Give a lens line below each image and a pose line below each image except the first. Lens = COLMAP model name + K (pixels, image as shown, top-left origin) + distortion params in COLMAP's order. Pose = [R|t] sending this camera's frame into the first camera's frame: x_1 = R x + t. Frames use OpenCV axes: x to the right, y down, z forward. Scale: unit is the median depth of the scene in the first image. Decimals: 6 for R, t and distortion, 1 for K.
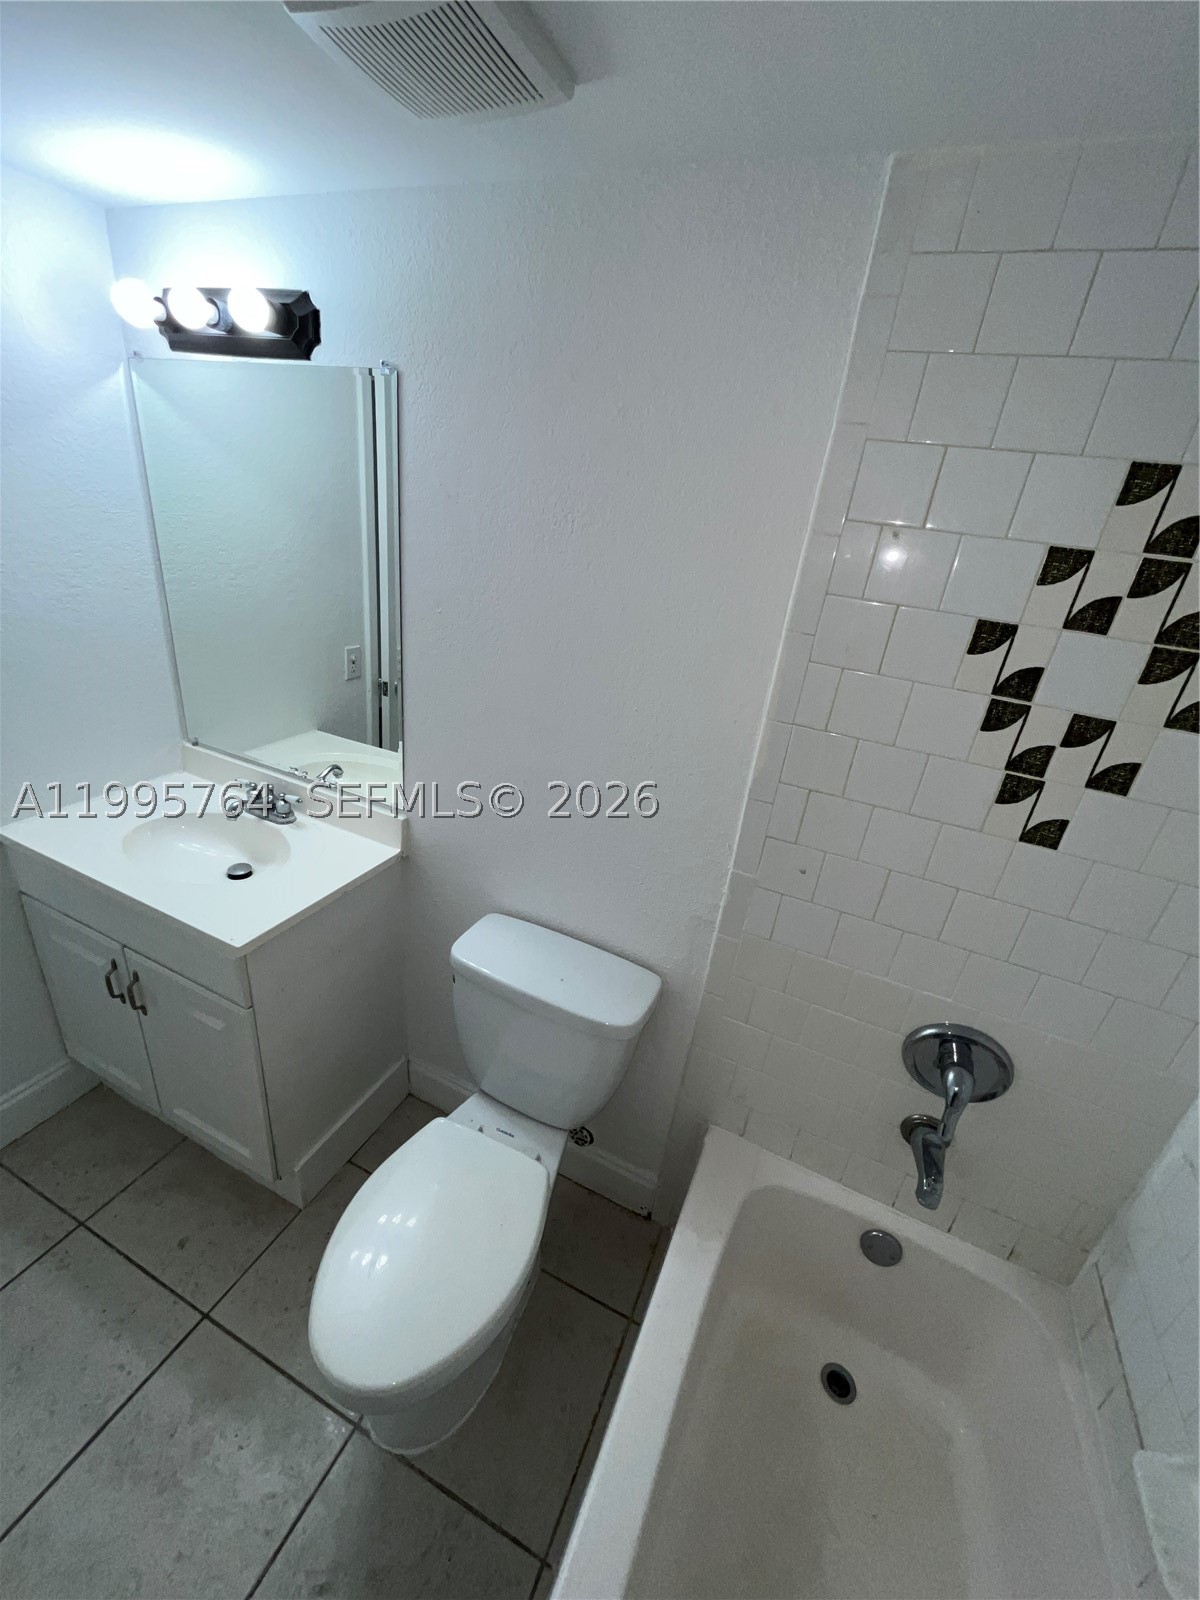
lens RADIAL K [[643.5, 0, 598.4], [0, 643.5, 799.1], [0, 0, 1]] dist [0.001593, -0.000151]
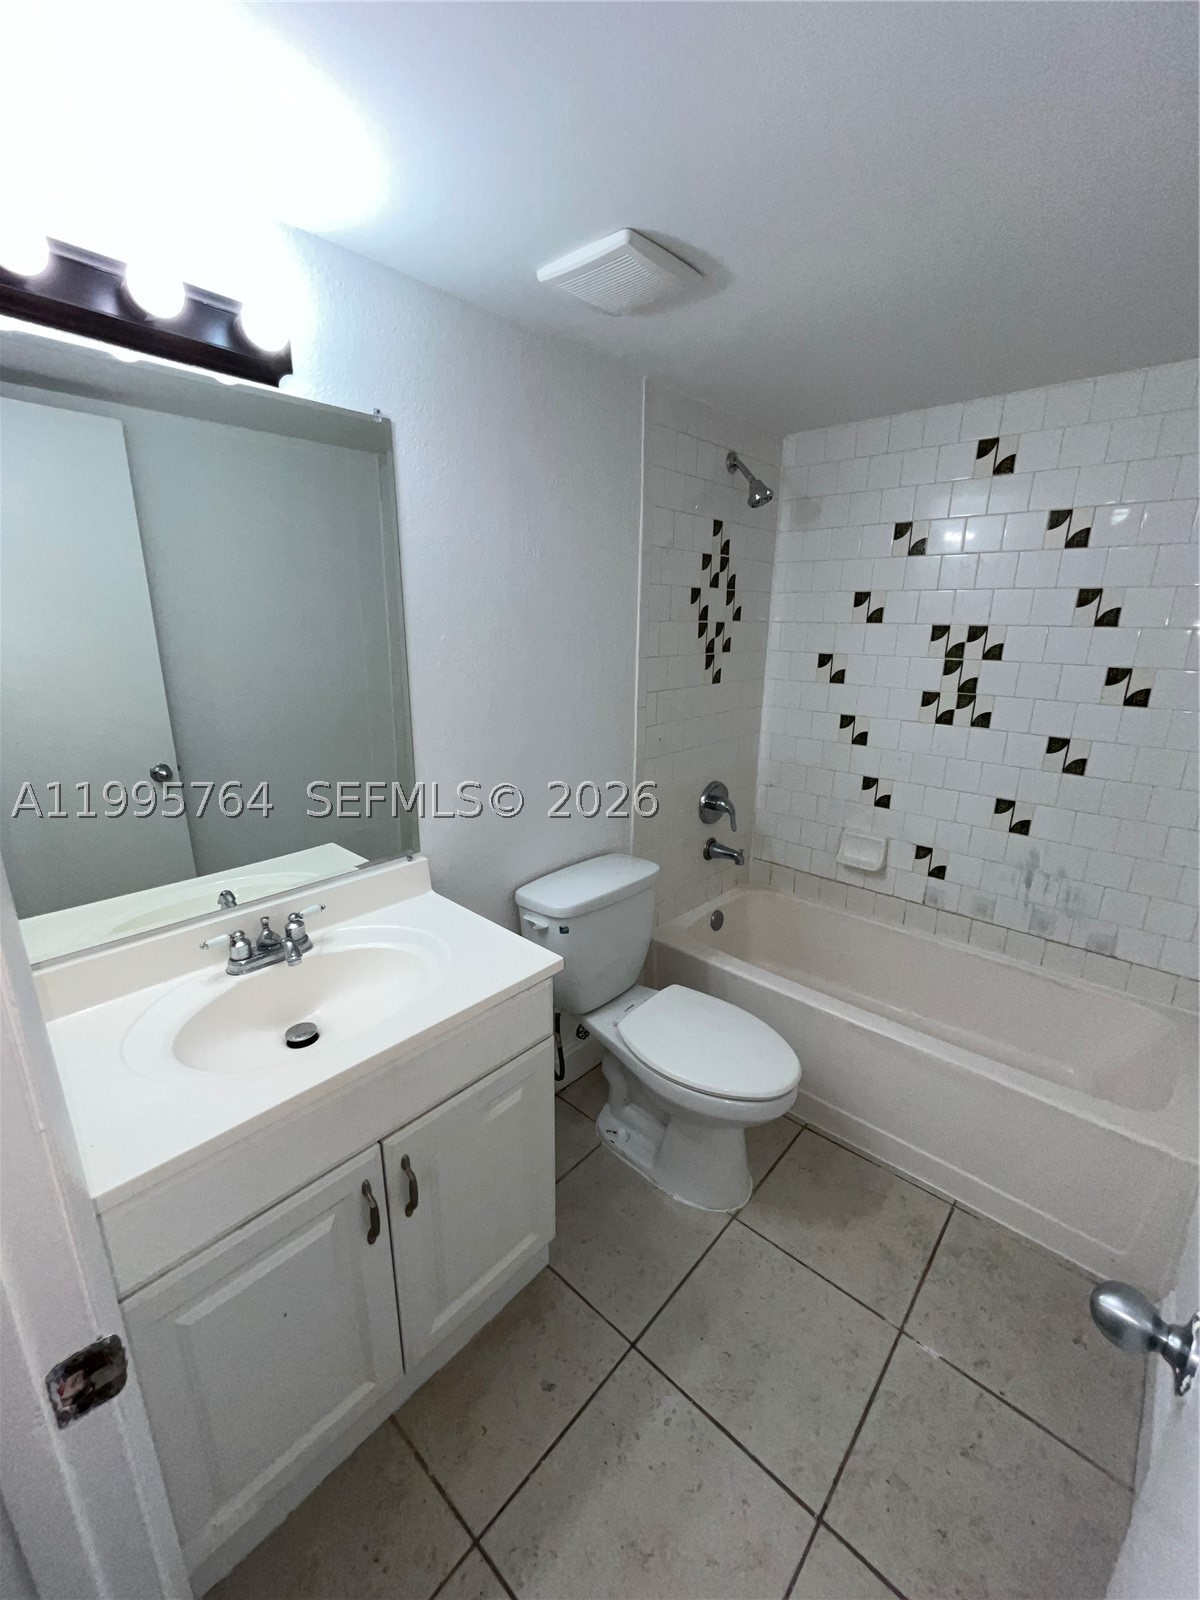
lens RADIAL K [[643.5, 0, 596.9], [0, 643.5, 799.3], [0, 0, 1]] dist [0.001593, -0.000151]
pose [[0.314811, -0.363097, 0.876957, -1.612279], [0.411984, 0.884635, 0.218382, -0.239098], [-0.855081, 0.292543, 0.428083, 0.515503]]
